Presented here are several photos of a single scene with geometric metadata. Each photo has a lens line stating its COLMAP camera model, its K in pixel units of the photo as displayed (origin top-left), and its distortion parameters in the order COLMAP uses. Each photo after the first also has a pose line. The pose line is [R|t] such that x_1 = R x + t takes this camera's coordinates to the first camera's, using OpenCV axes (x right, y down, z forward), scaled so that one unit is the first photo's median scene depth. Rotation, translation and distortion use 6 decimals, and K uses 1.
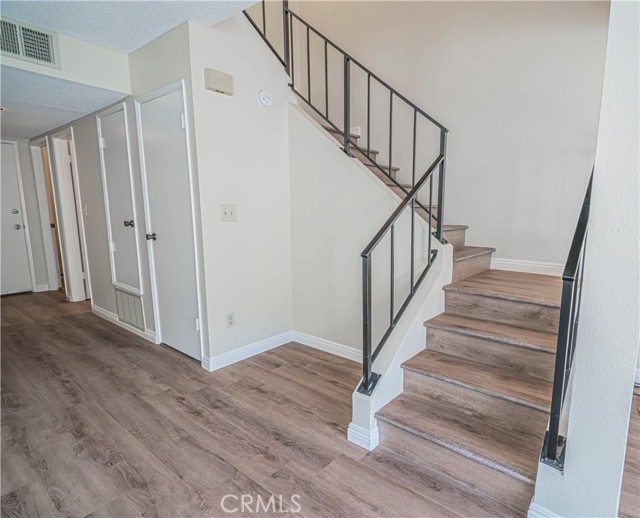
lens RADIAL K [[348.9, 0, 387.7], [0, 348.9, 262.9], [0, 0, 1]] dist [0.000485, -0.000001]
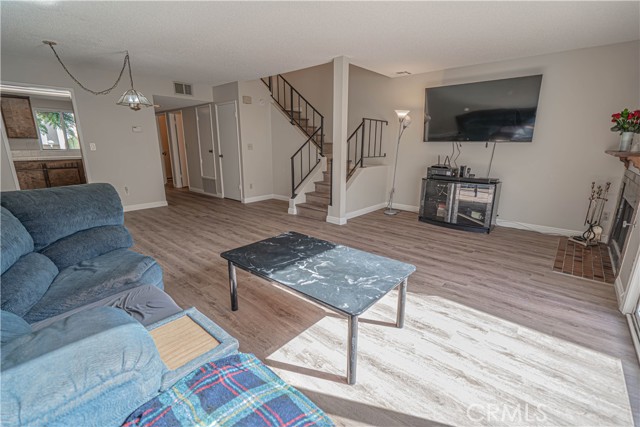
lens RADIAL K [[286.2, 0, 323.0], [0, 286.2, 216.4], [0, 0, 1]] dist [-0.003532, 0.000373]
pose [[0.994695, 0.018310, -0.101229, 0.386689], [-0.008111, 0.994928, 0.100263, 0.187476], [0.102551, -0.098910, 0.989798, -1.329719]]
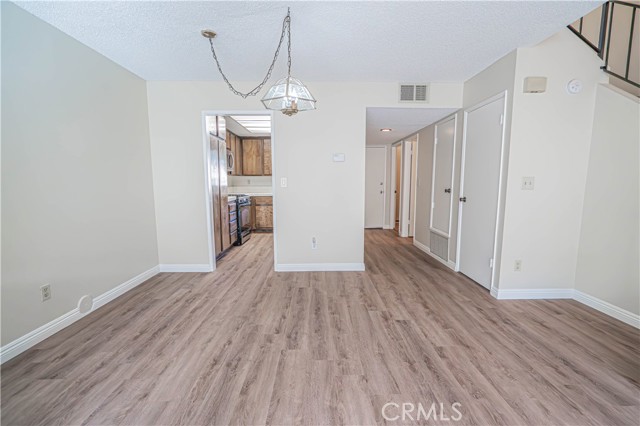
lens RADIAL K [[286.2, 0, 323.0], [0, 286.2, 215.9], [0, 0, 1]] dist [-0.003532, 0.000373]
pose [[0.588131, 0.084194, -0.804371, -0.040332], [-0.111874, 0.993475, 0.022188, 0.042129], [0.800990, 0.076939, 0.593713, -0.244899]]
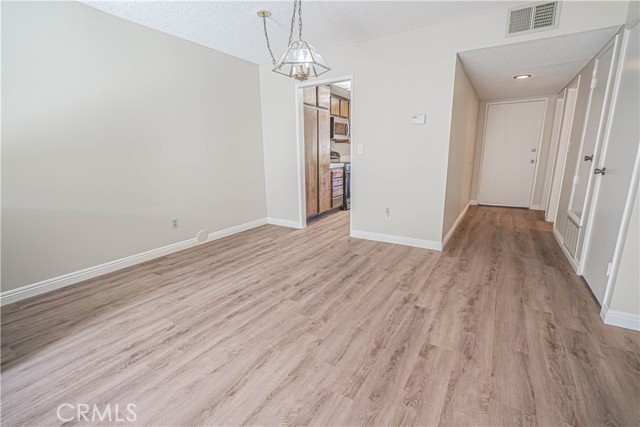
lens RADIAL K [[286.2, 0, 323.0], [0, 286.2, 216.4], [0, 0, 1]] dist [-0.003532, 0.000373]
pose [[0.054377, 0.208650, -0.976477, 0.122470], [-0.135412, 0.970431, 0.199817, -0.006117], [0.989296, 0.121361, 0.081023, 0.191867]]
